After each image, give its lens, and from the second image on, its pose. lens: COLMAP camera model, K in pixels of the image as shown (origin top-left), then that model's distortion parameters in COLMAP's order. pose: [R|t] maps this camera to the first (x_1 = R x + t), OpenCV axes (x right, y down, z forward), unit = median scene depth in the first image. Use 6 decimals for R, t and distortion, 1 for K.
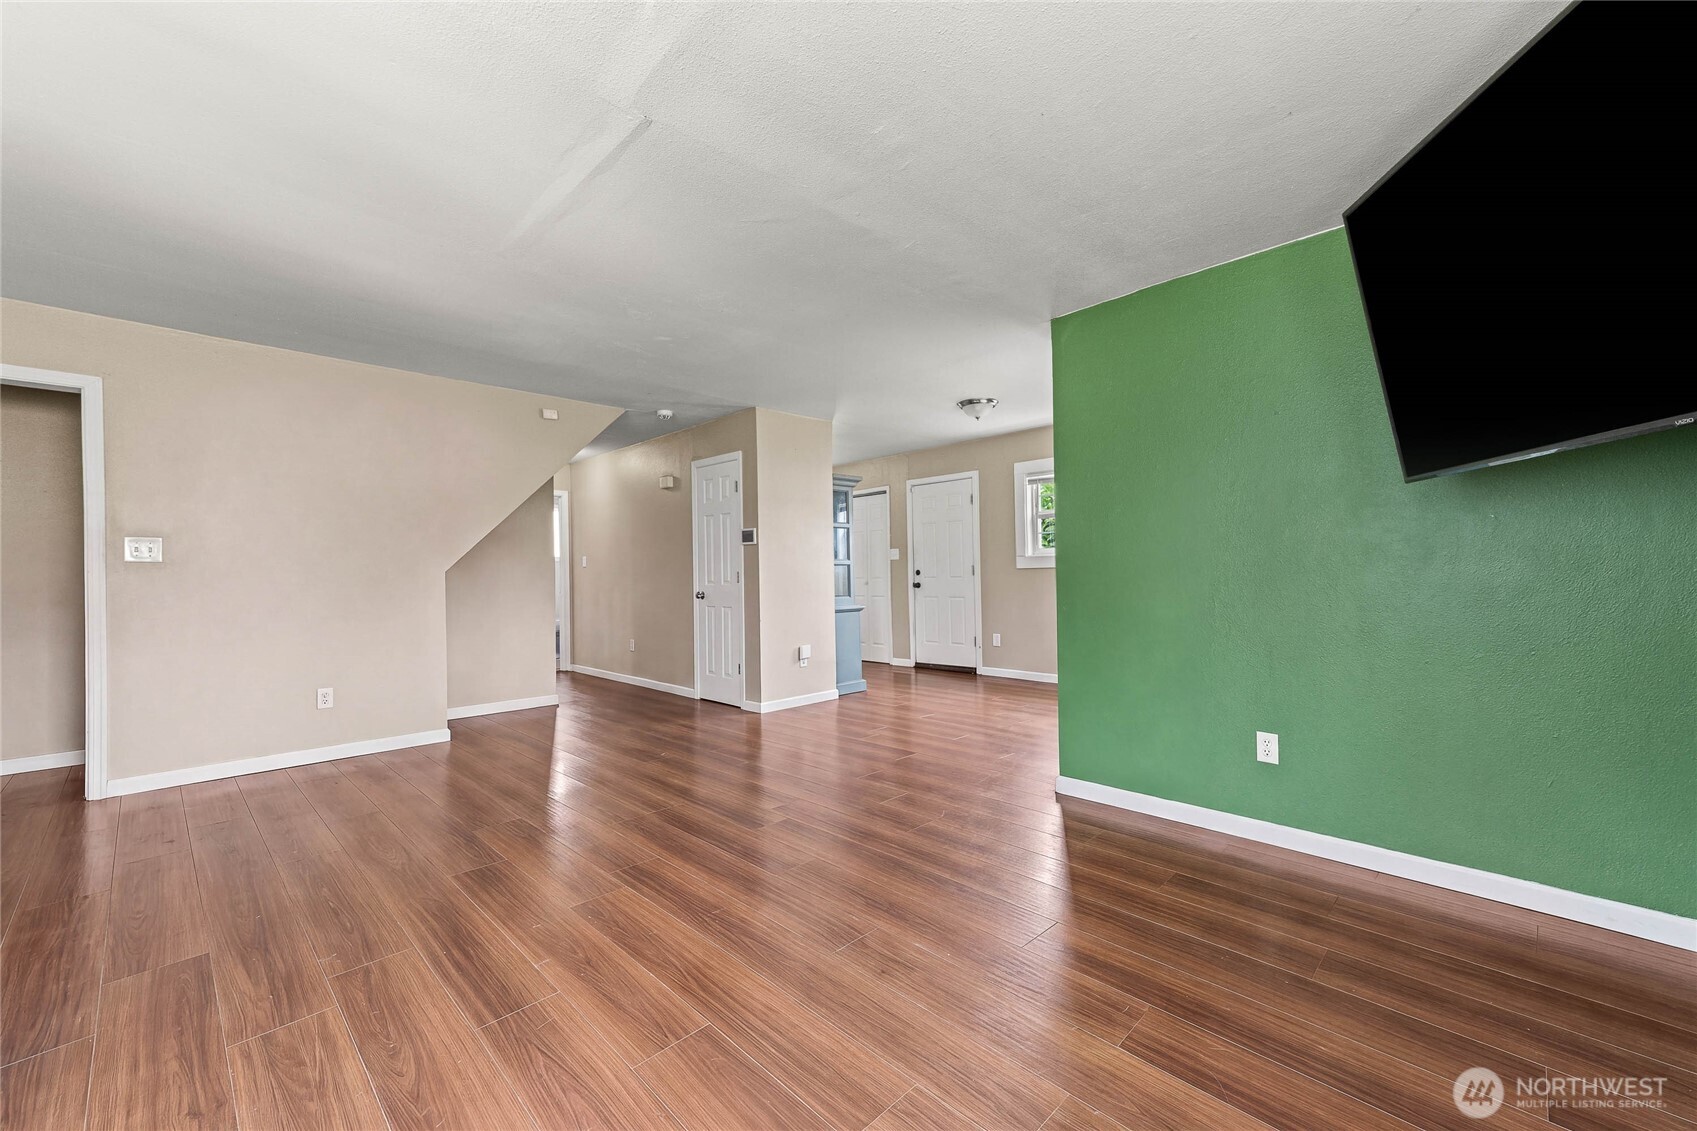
lens RADIAL K [[659.2, 0, 852.4], [0, 659.2, 563.3], [0, 0, 1]] dist [0.000874, 0.000121]
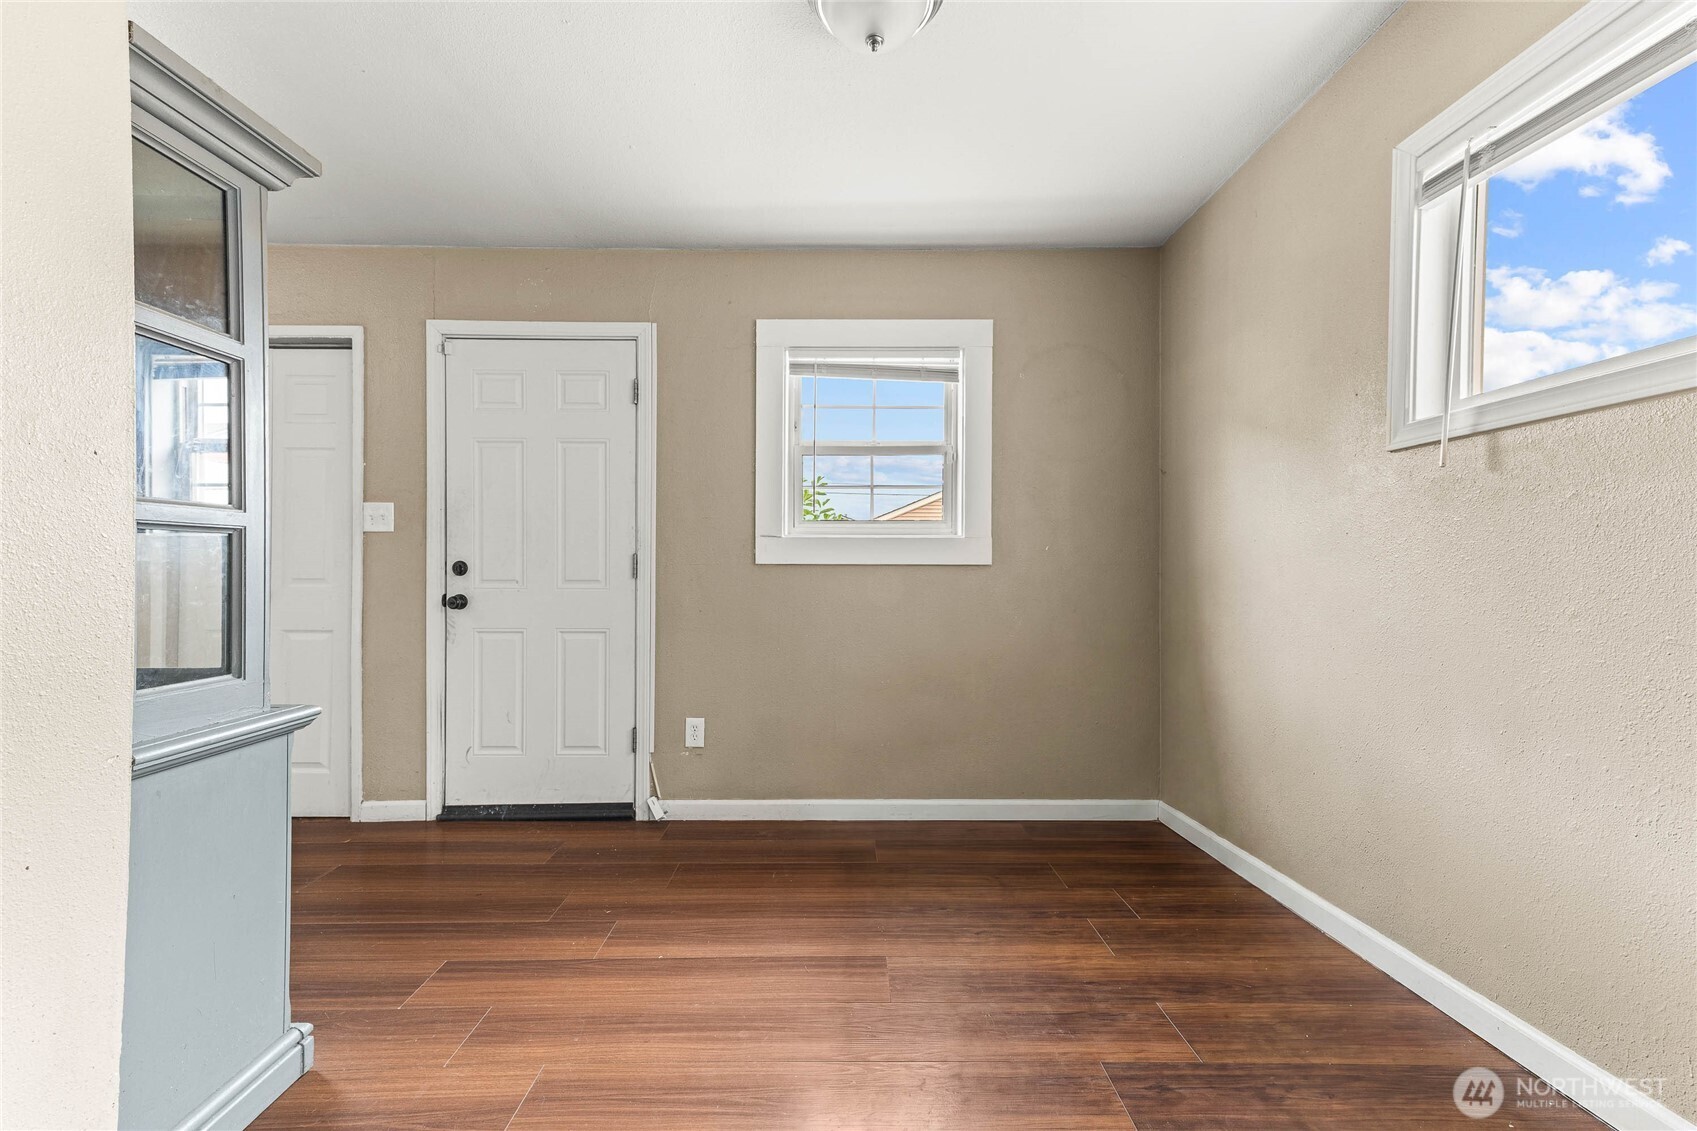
lens RADIAL K [[659.2, 0, 848.2], [0, 659.2, 559.7], [0, 0, 1]] dist [0.000874, 0.000121]
pose [[0.694670, 0.028667, 0.718758, -0.017099], [-0.024354, 0.999570, -0.016330, 0.009787], [-0.718917, -0.006161, 0.695069, 0.578326]]
